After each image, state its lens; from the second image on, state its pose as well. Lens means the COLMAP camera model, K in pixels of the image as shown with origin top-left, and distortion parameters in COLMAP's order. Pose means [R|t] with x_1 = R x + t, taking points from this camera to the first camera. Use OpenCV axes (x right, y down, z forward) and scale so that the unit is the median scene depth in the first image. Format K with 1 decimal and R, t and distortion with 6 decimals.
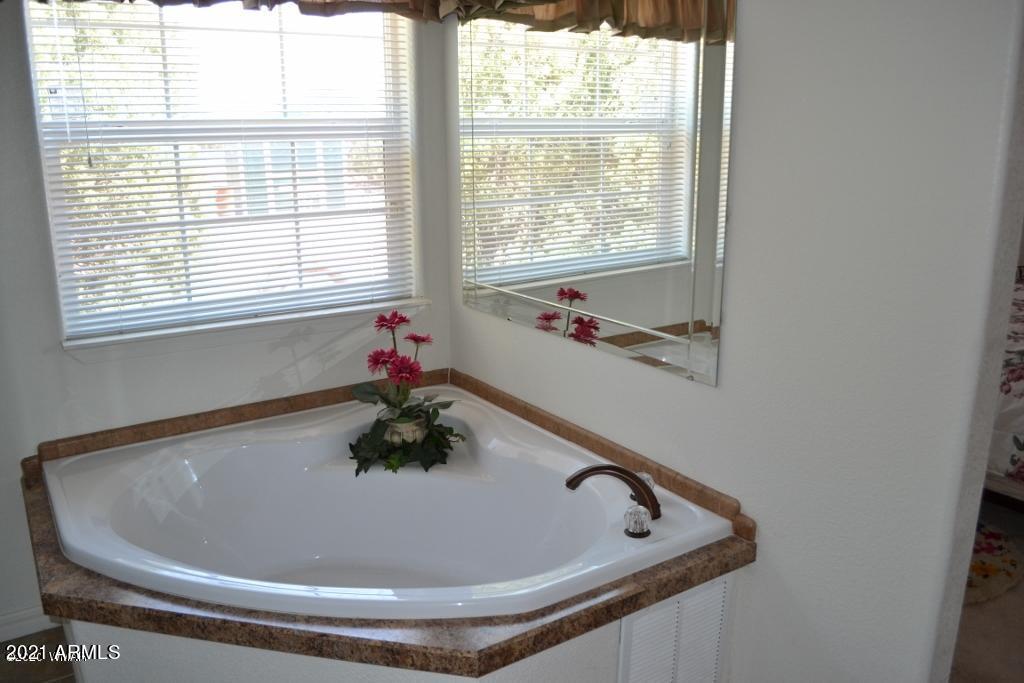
lens RADIAL K [[803.3, 0, 511.4], [0, 803.3, 359.6], [0, 0, 1]] dist [-0.091025, 0.003291]
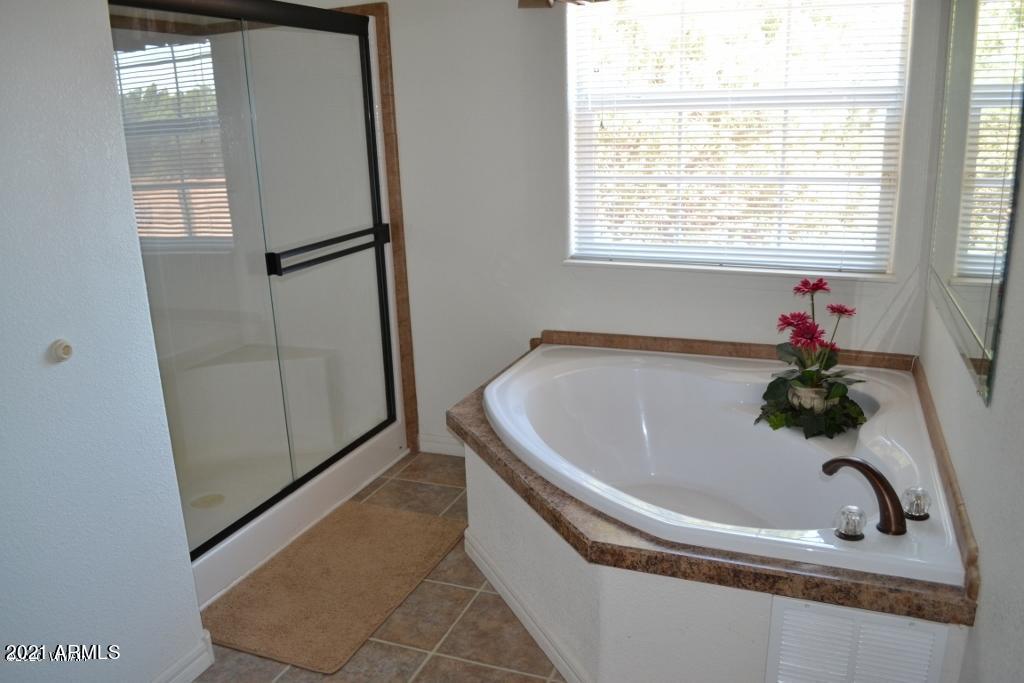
lens RADIAL K [[820.9, 0, 512.0], [0, 820.9, 341.5], [0, 0, 1]] dist [-0.083773, 0.013545]
pose [[0.575887, 0.206653, -0.790980, 0.494573], [-0.193766, 0.974458, 0.113514, -0.025352], [0.794235, 0.087894, 0.601220, 0.086200]]
